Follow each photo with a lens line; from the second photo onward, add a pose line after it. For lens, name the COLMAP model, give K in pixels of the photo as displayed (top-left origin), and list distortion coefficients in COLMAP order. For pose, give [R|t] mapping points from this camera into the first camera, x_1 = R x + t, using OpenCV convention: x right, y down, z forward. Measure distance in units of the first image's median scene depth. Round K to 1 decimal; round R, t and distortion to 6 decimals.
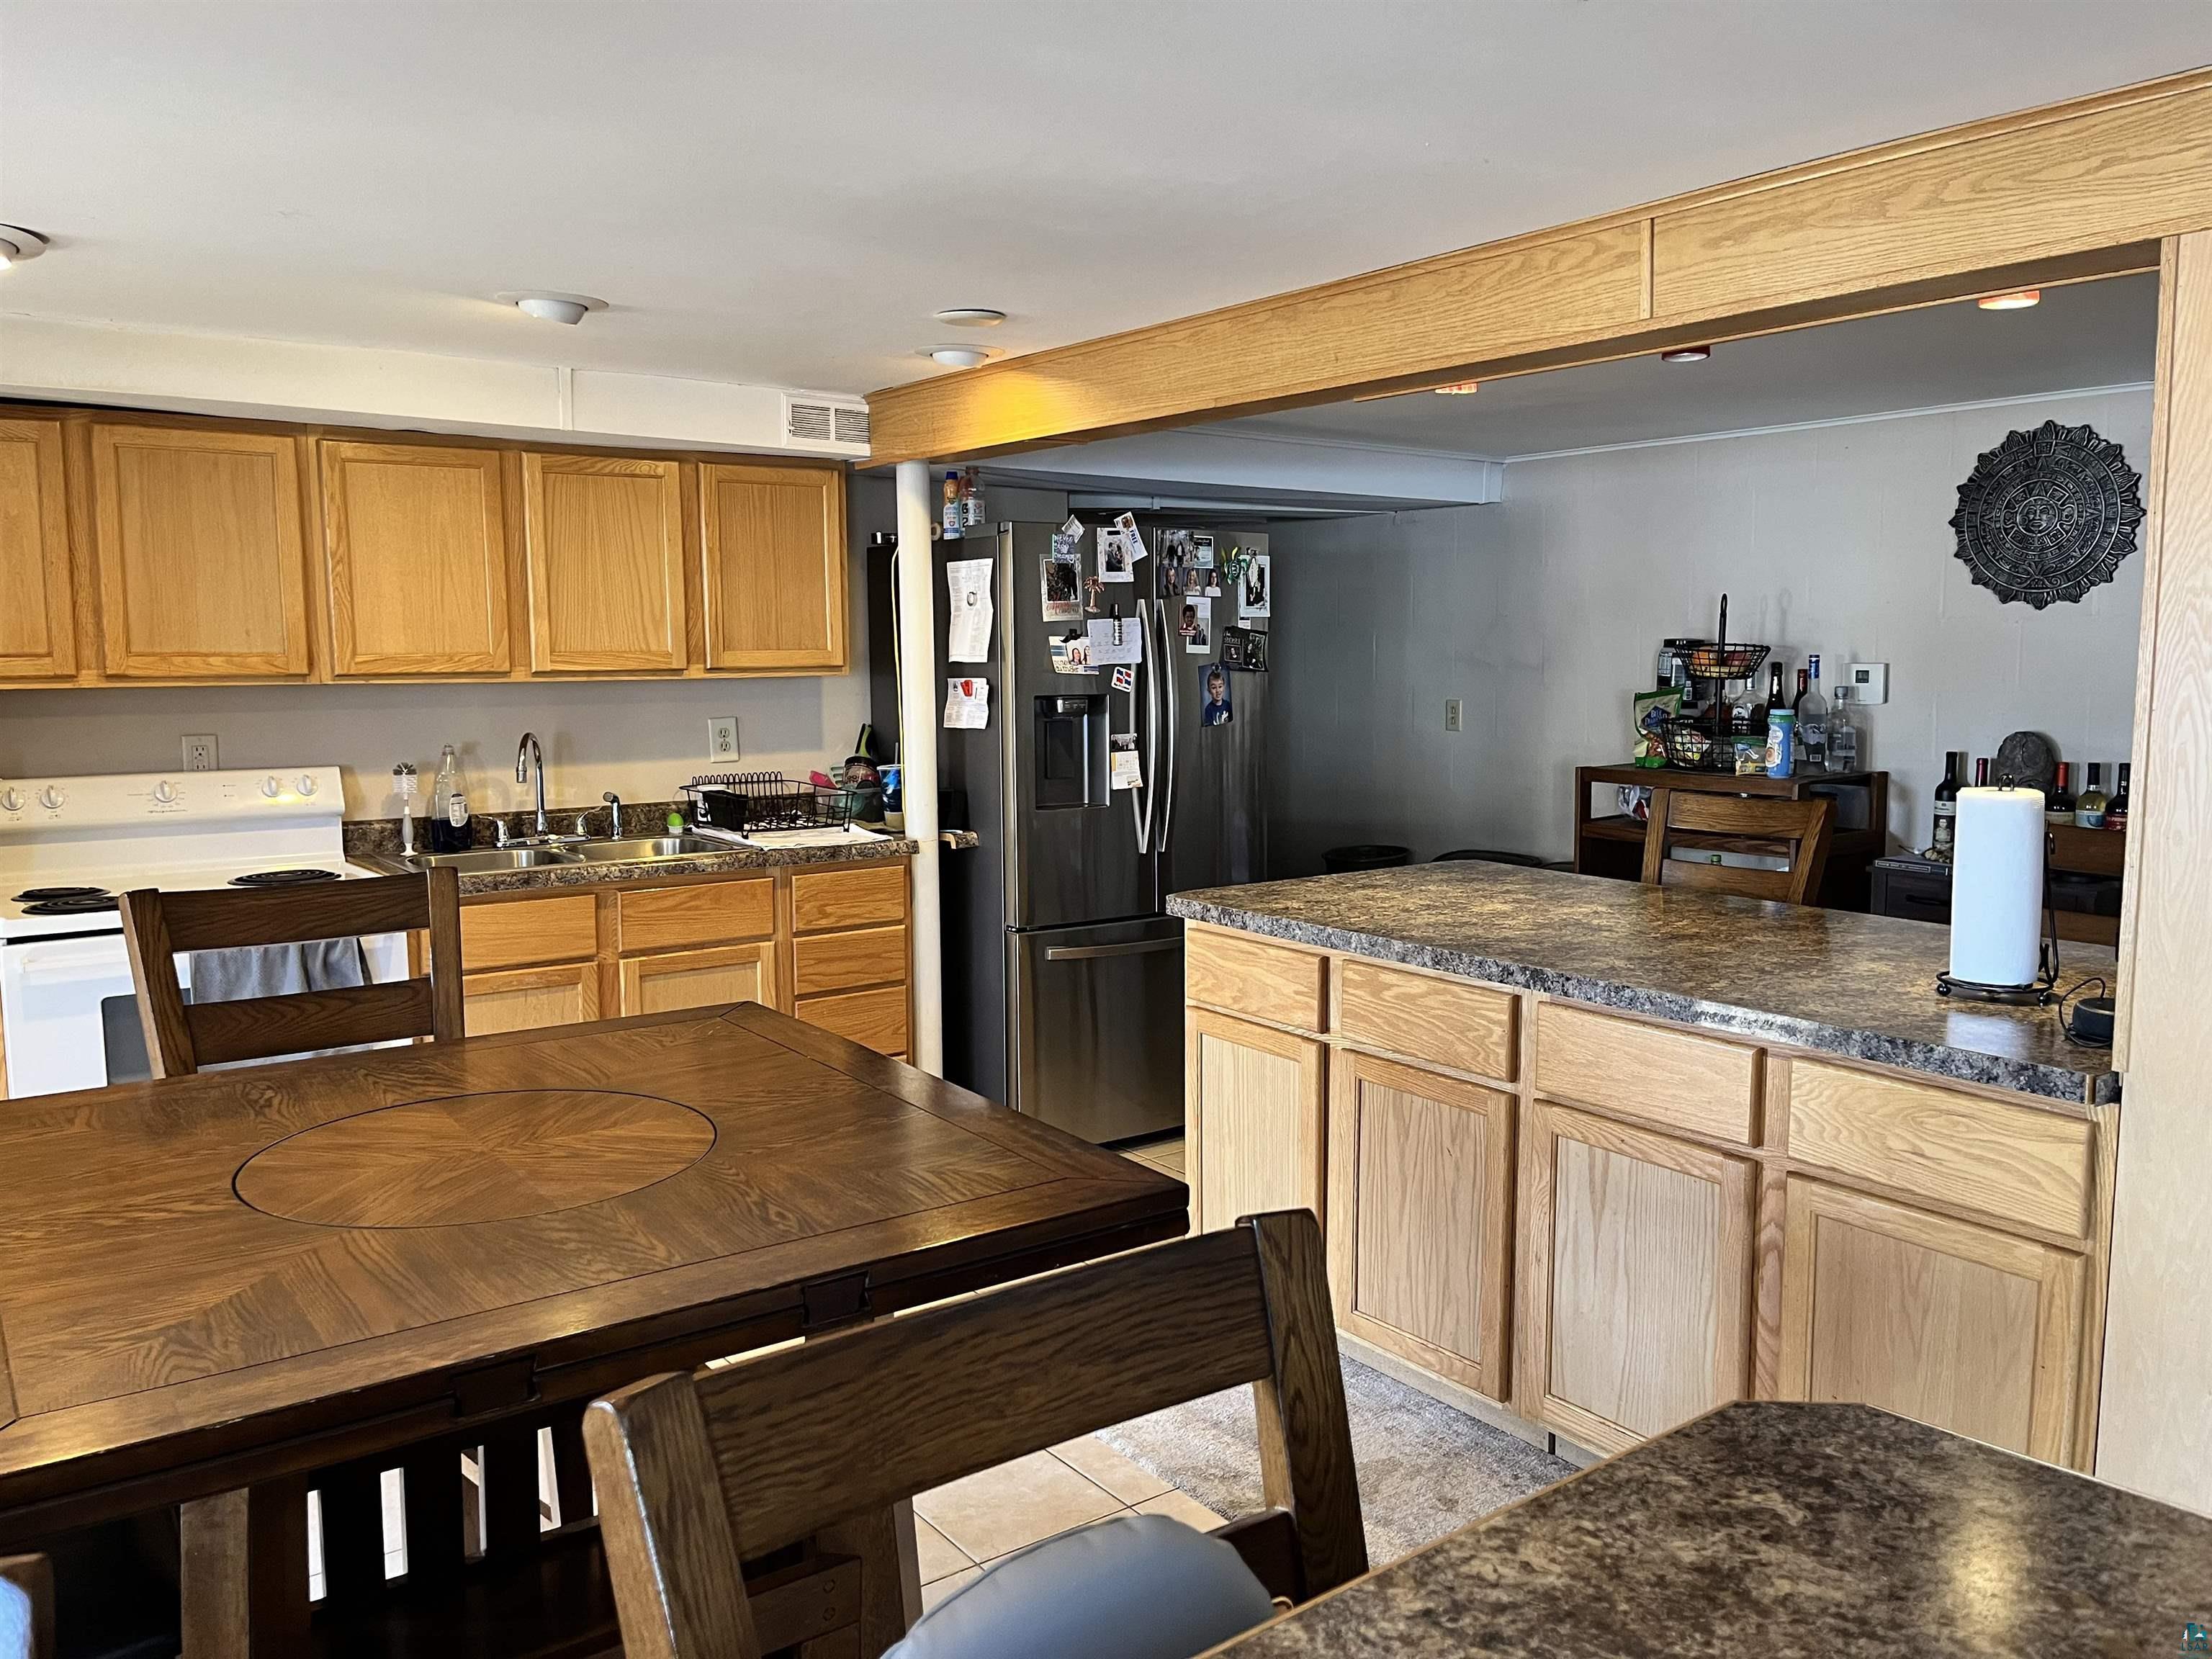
lens RADIAL K [[1672.3, 0, 1117.6], [0, 1672.3, 825.4], [0, 0, 1]] dist [0.067470, -0.092866]
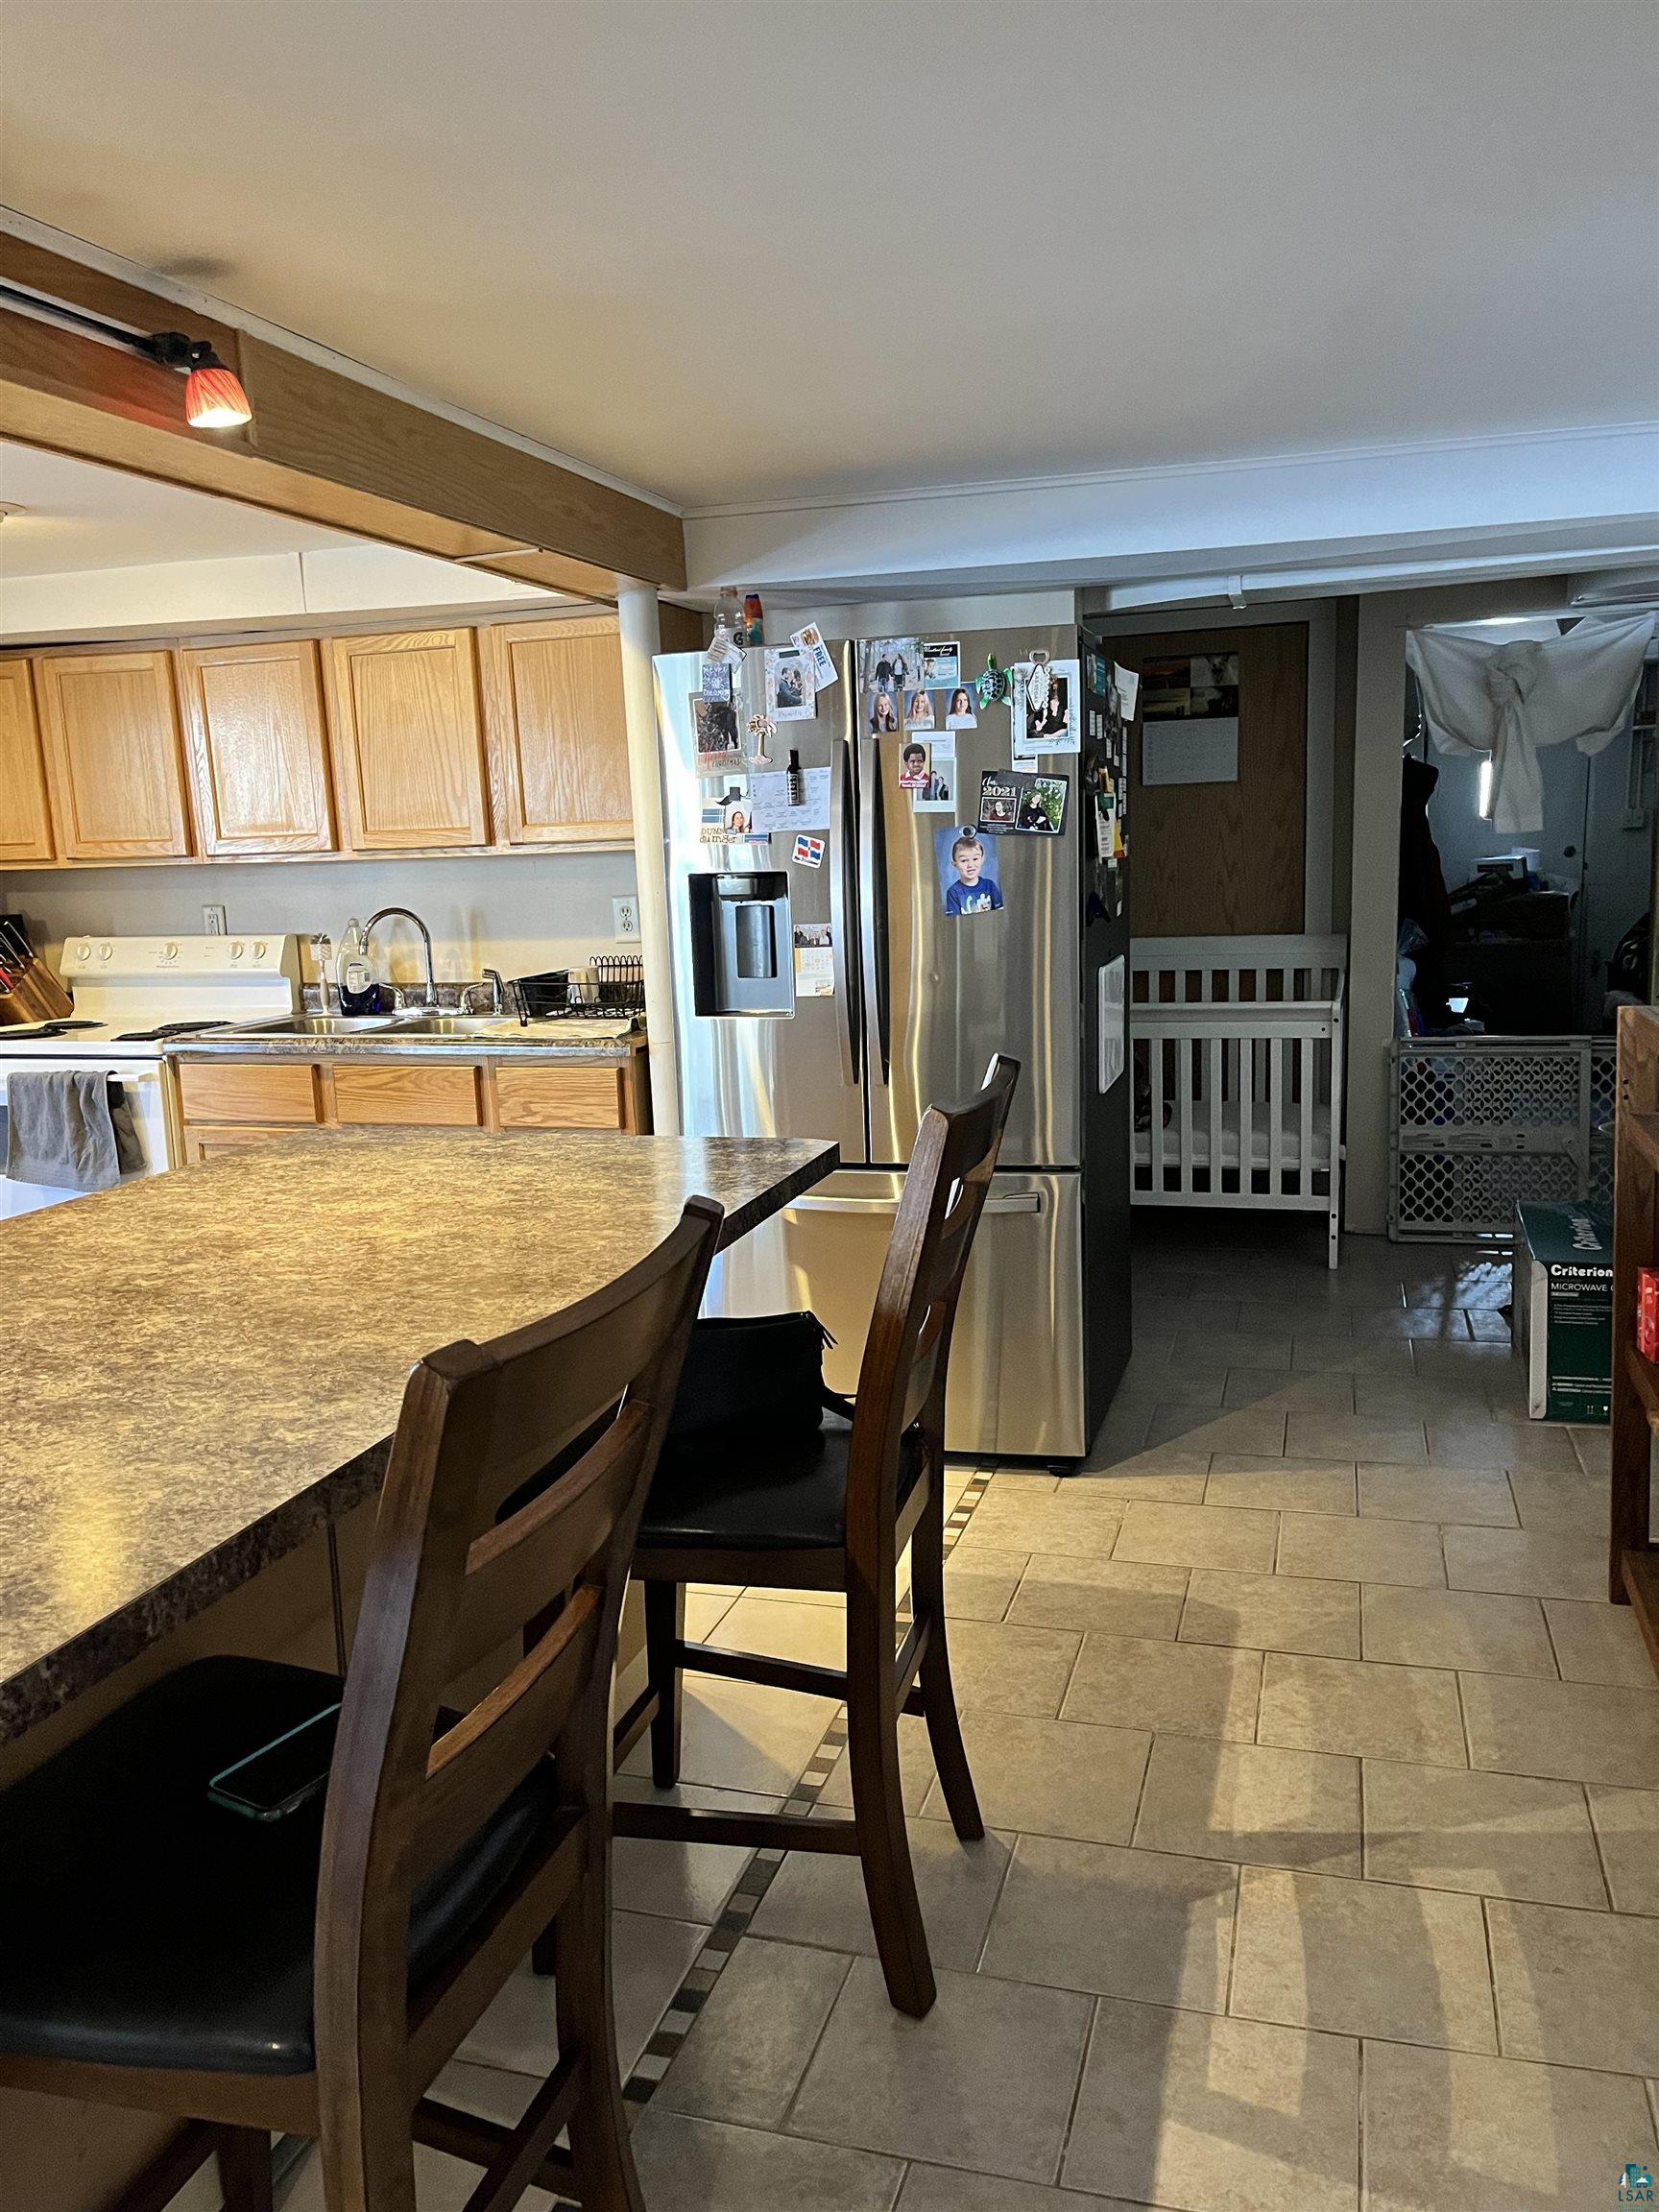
lens RADIAL K [[1672.3, 0, 840.1], [0, 1672.3, 1142.1], [0, 0, 1]] dist [0.067470, -0.092866]
pose [[0.589438, 0.129577, -0.797353, 0.762805], [-0.054654, 0.991187, 0.120673, -0.059188], [0.805962, -0.027551, 0.591325, 0.673813]]
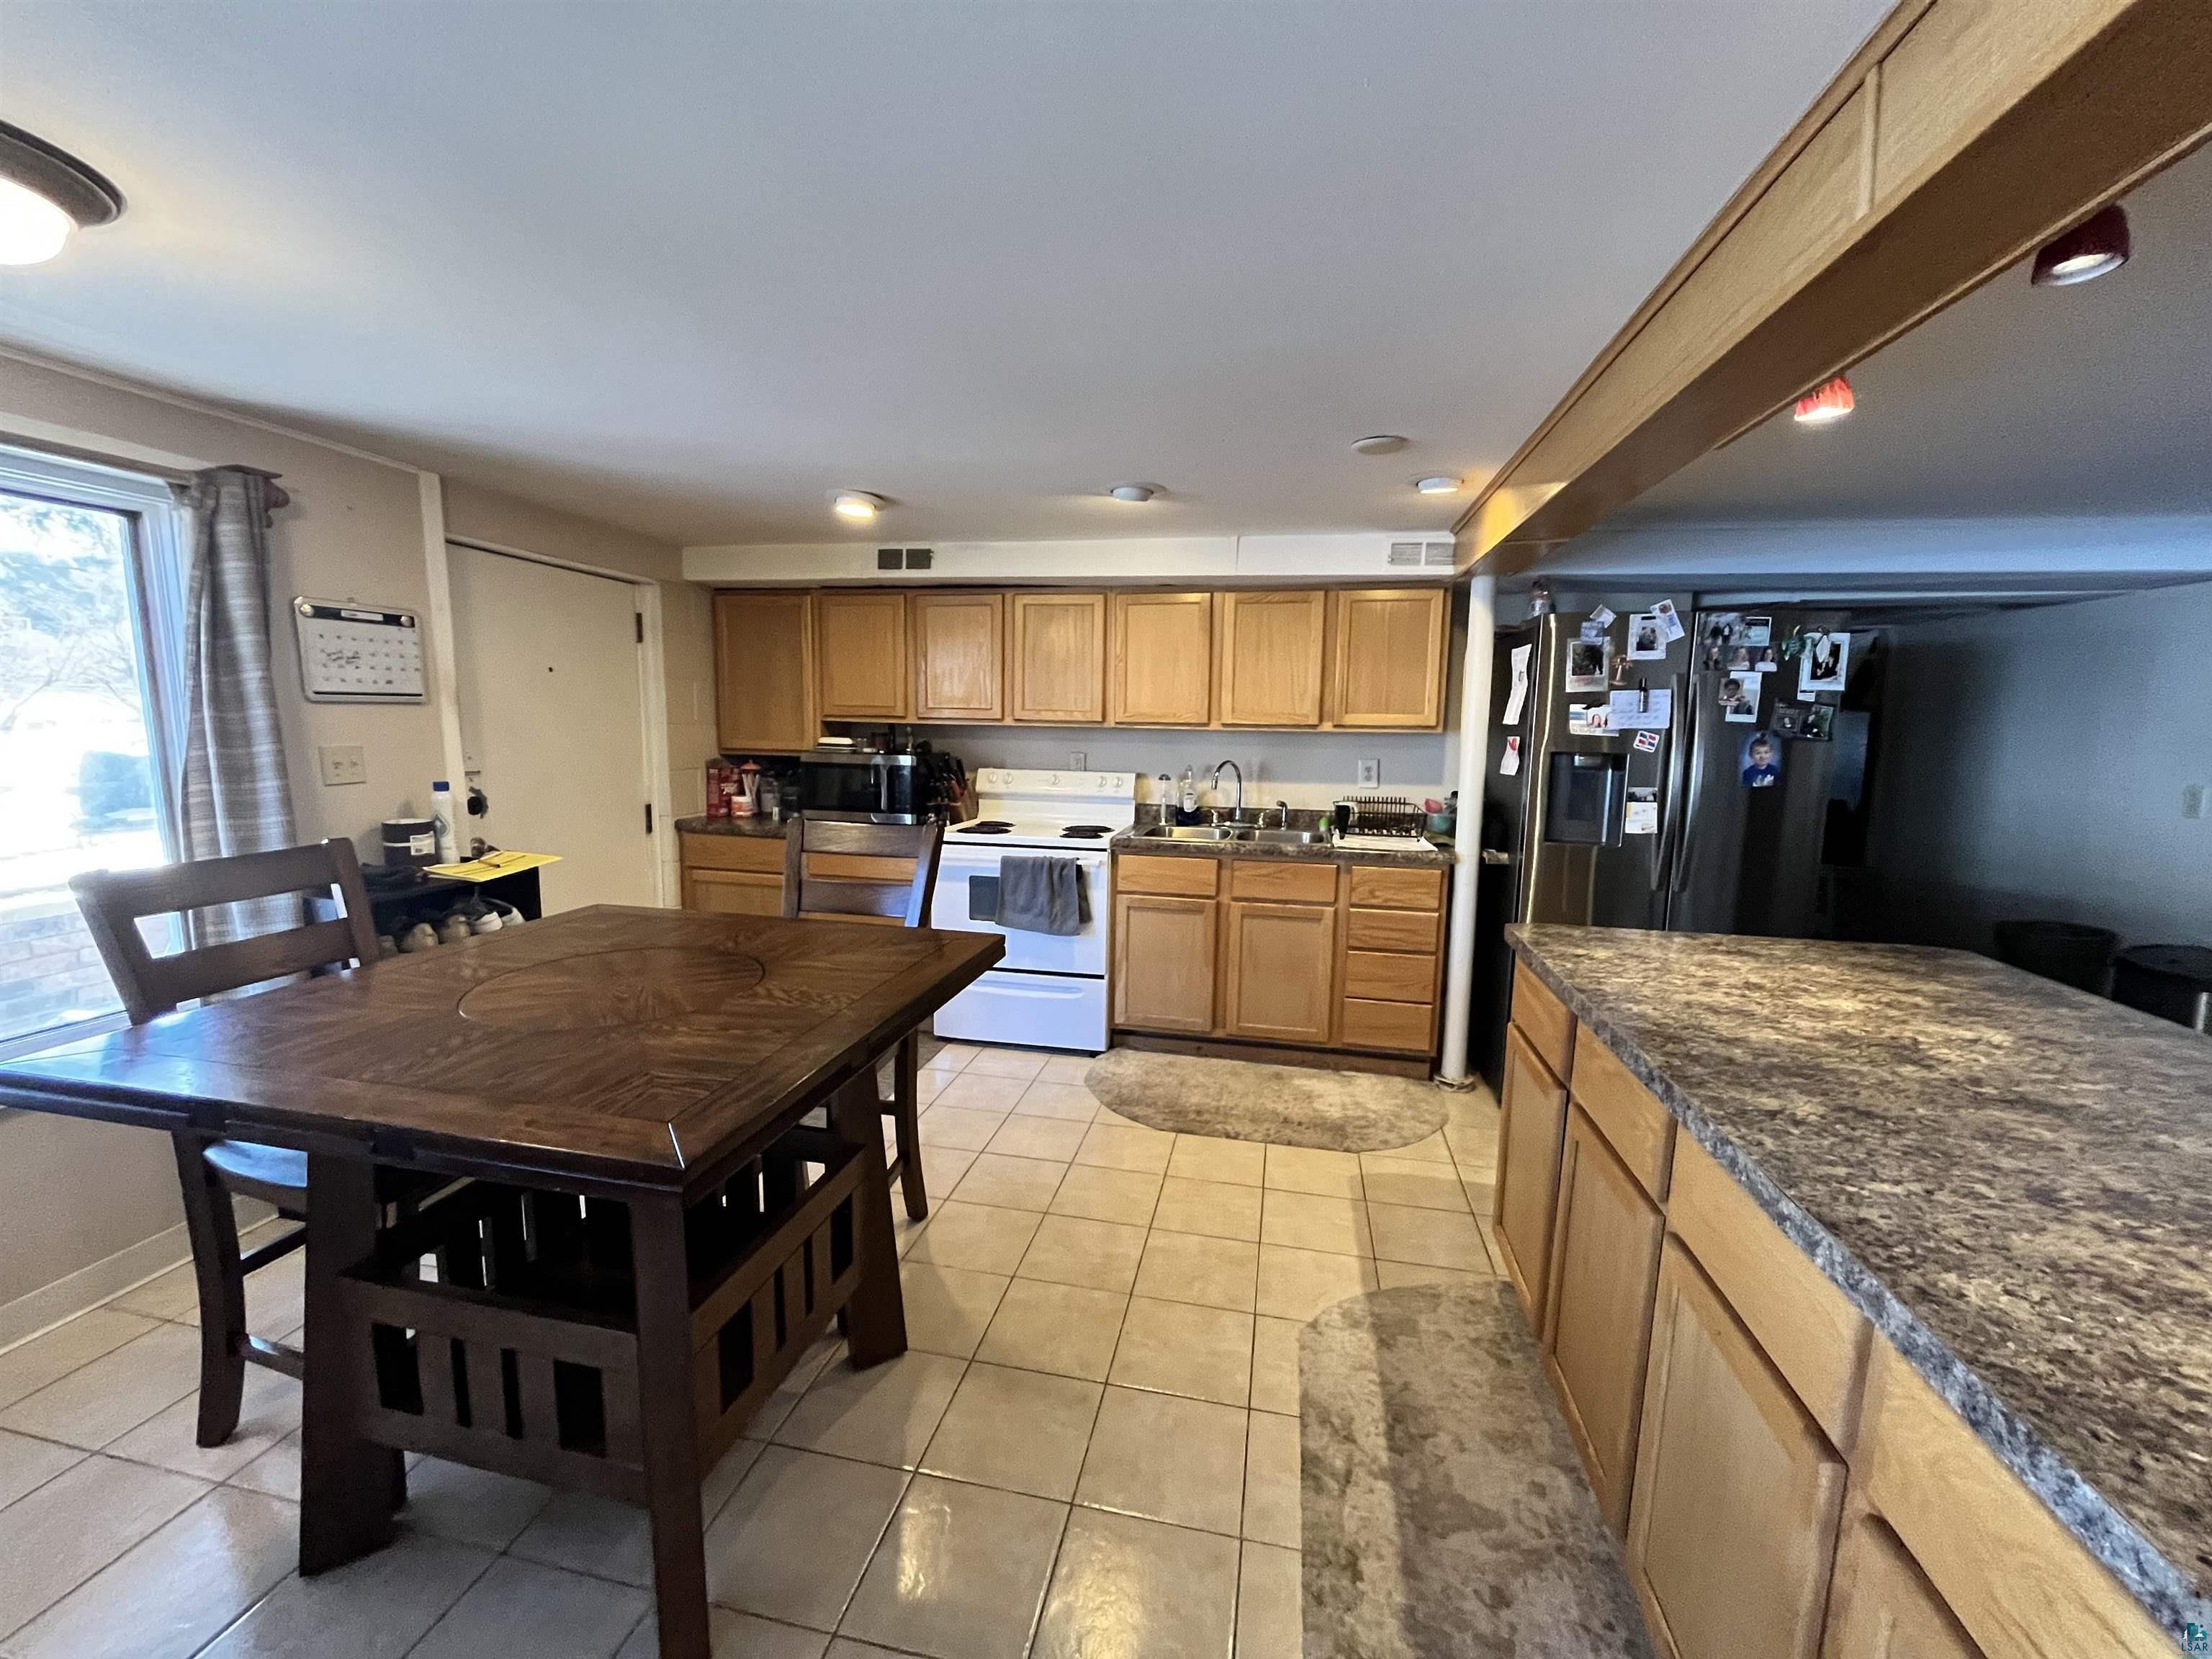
lens RADIAL K [[889.6, 0, 1111.0], [0, 889.6, 839.5], [0, 0, 1]] dist [-0.007510, 0.000438]
pose [[0.662818, 0.114868, -0.739917, 0.271199], [-0.100796, 0.992857, 0.063842, -0.024574], [0.741965, 0.032265, 0.669662, 0.359966]]
